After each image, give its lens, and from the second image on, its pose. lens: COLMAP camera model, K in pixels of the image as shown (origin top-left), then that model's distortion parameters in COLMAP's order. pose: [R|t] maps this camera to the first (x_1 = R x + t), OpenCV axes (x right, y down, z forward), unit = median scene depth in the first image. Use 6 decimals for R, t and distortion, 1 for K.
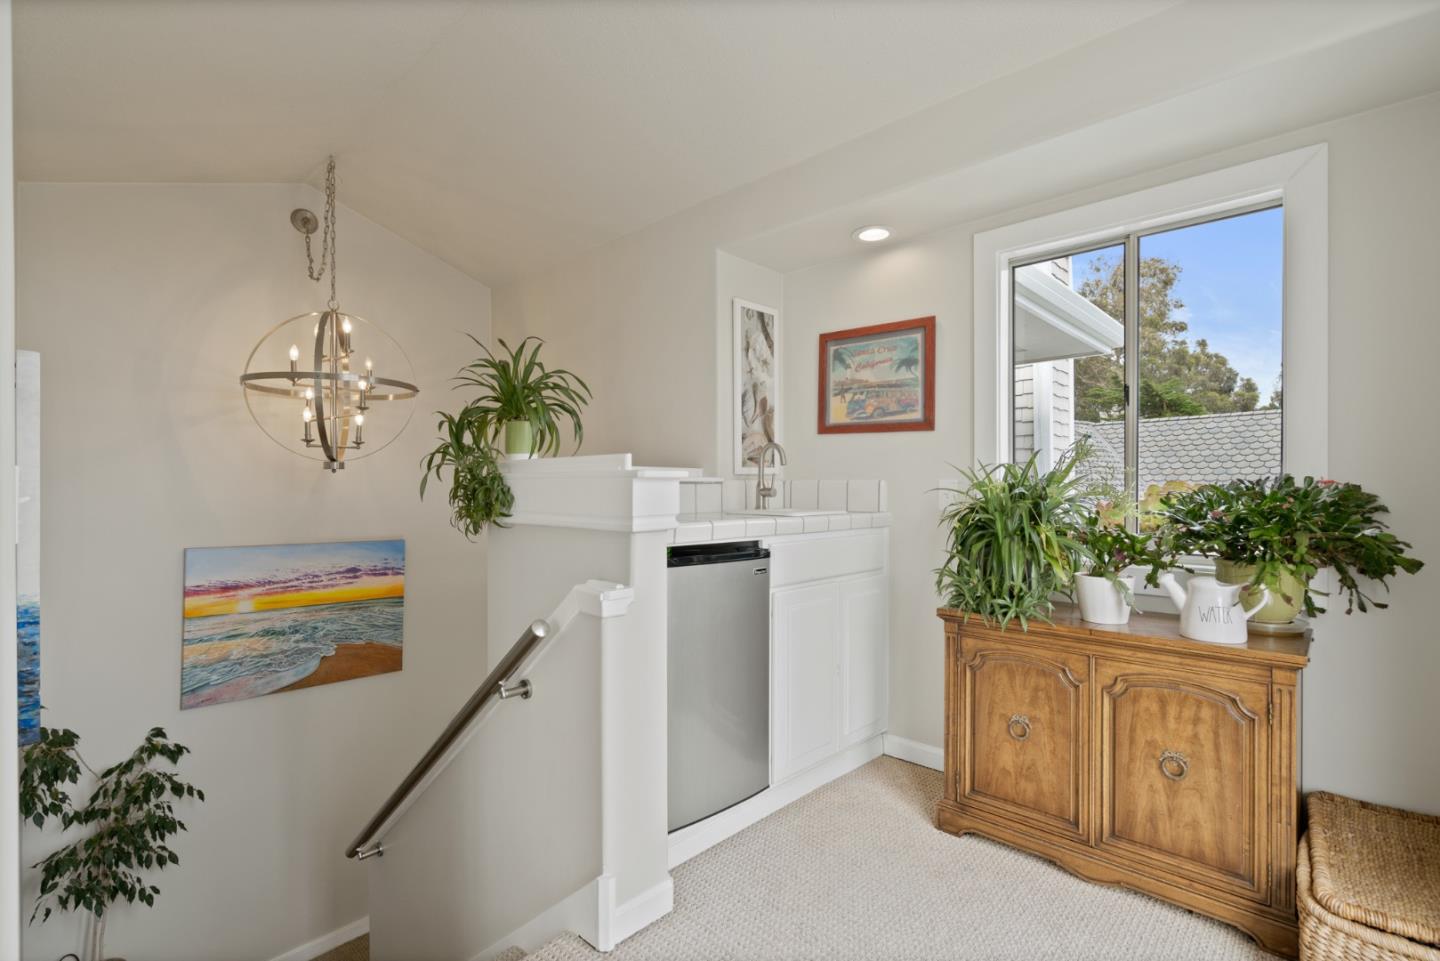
lens RADIAL K [[664.6, 0, 716.3], [0, 664.6, 486.0], [0, 0, 1]] dist [-0.001164, 0.000538]
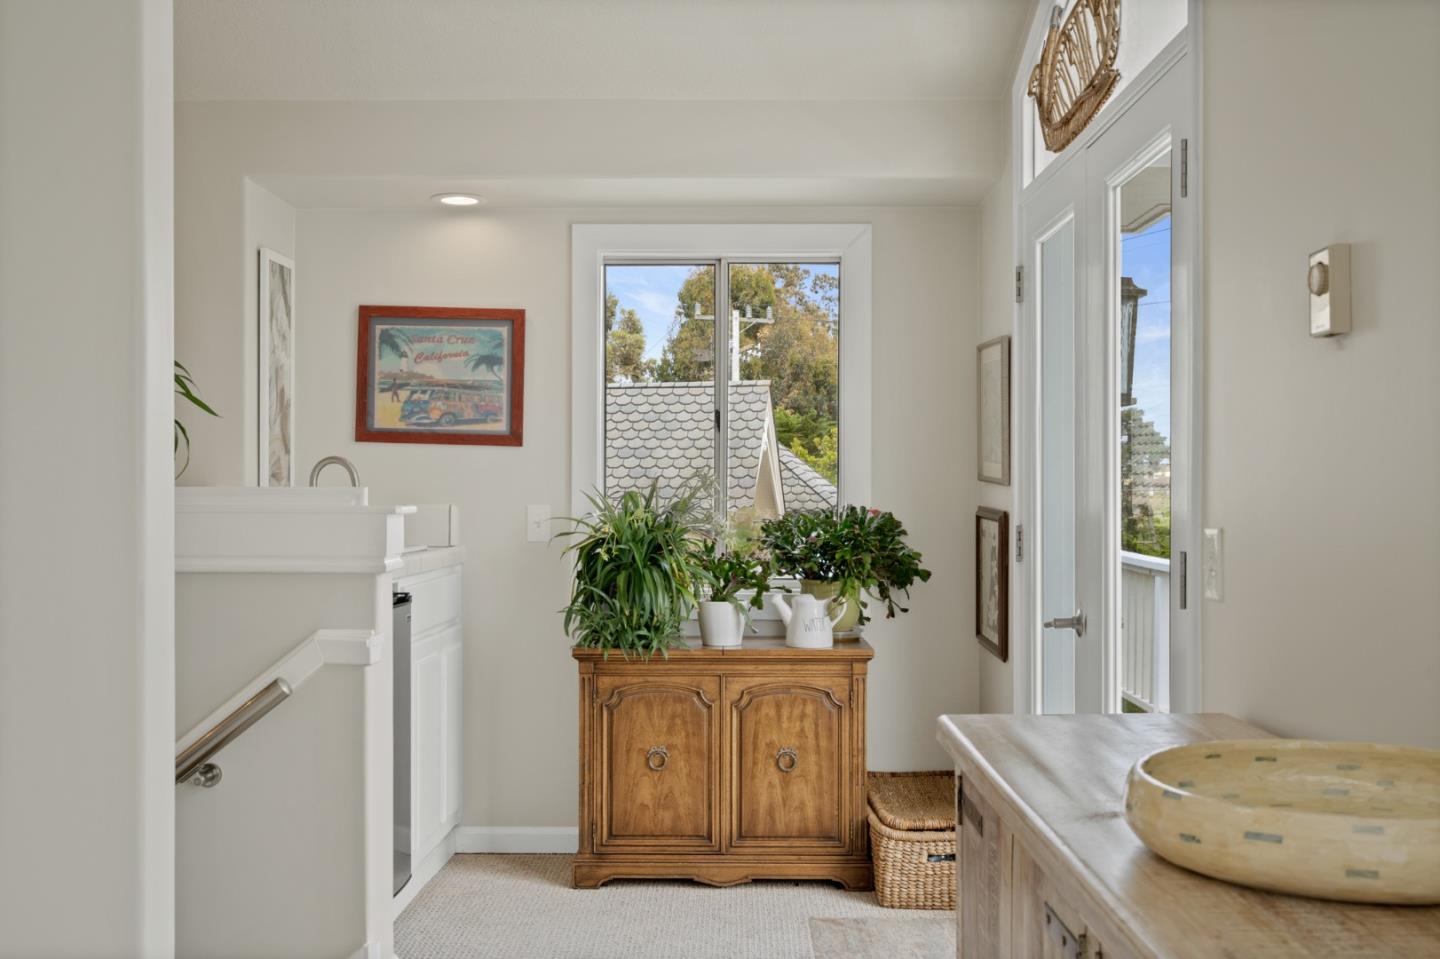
lens RADIAL K [[1449.1, 0, 720.0], [0, 1449.1, 479.5], [0, 0, 1]] dist [0.001437, 0.004287]
pose [[0.735893, 0.005099, 0.677079, -0.980300], [-0.000970, 0.999979, -0.006477, -0.041418], [-0.677097, 0.004110, 0.735882, -0.686047]]
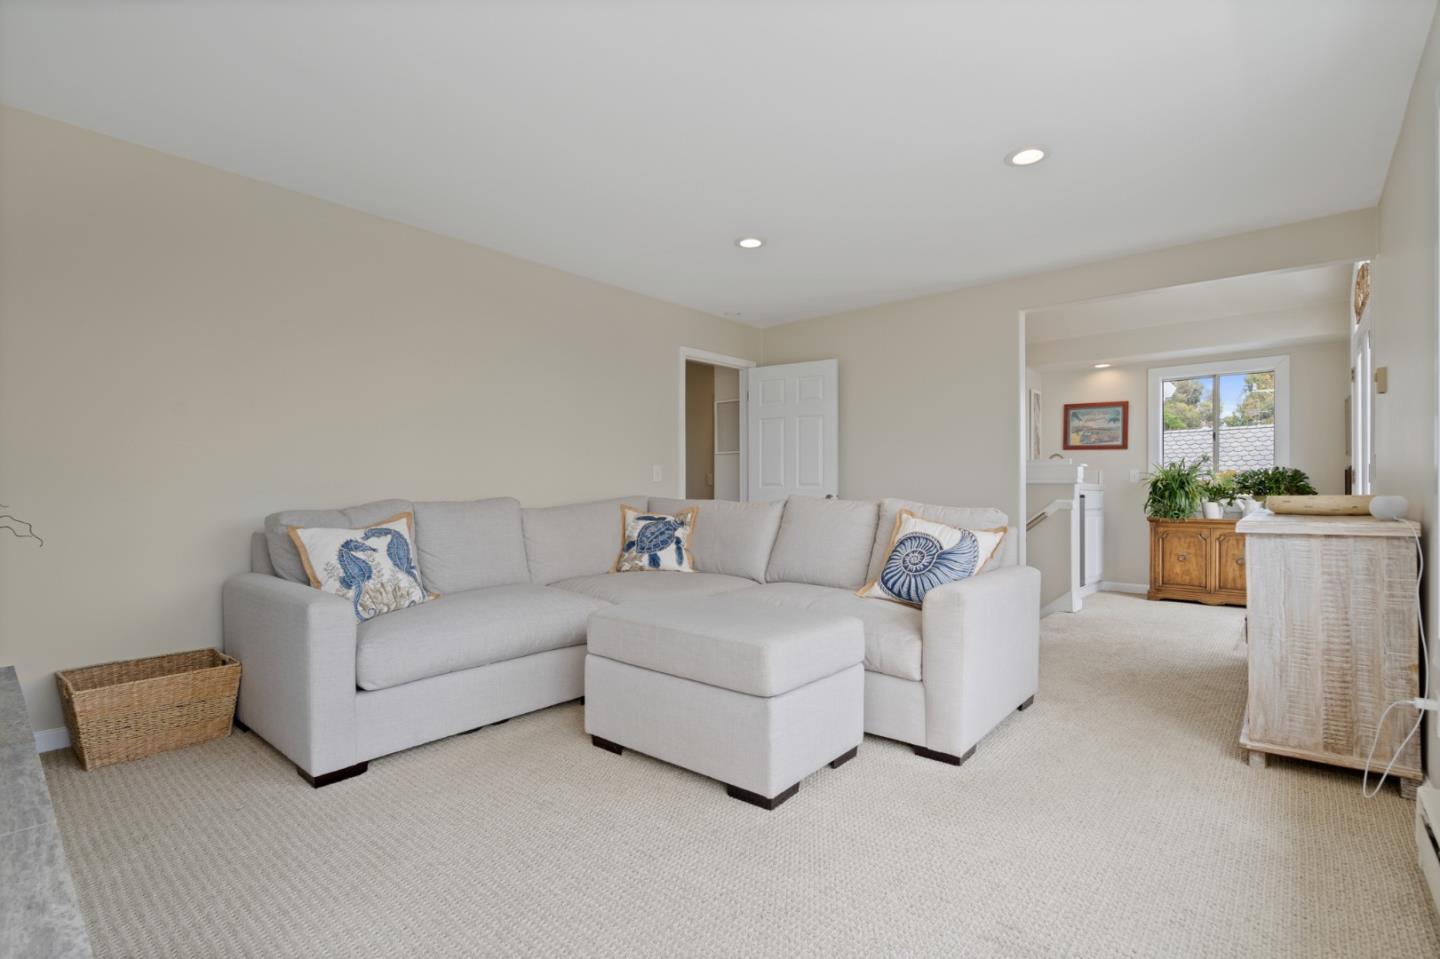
lens RADIAL K [[664.6, 0, 716.3], [0, 664.6, 485.0], [0, 0, 1]] dist [-0.001164, 0.000538]
pose [[0.999320, 0.003155, 0.036738, -1.666722], [-0.002860, 0.999963, -0.008078, 0.091368], [-0.036762, 0.007967, 0.999292, -1.784224]]
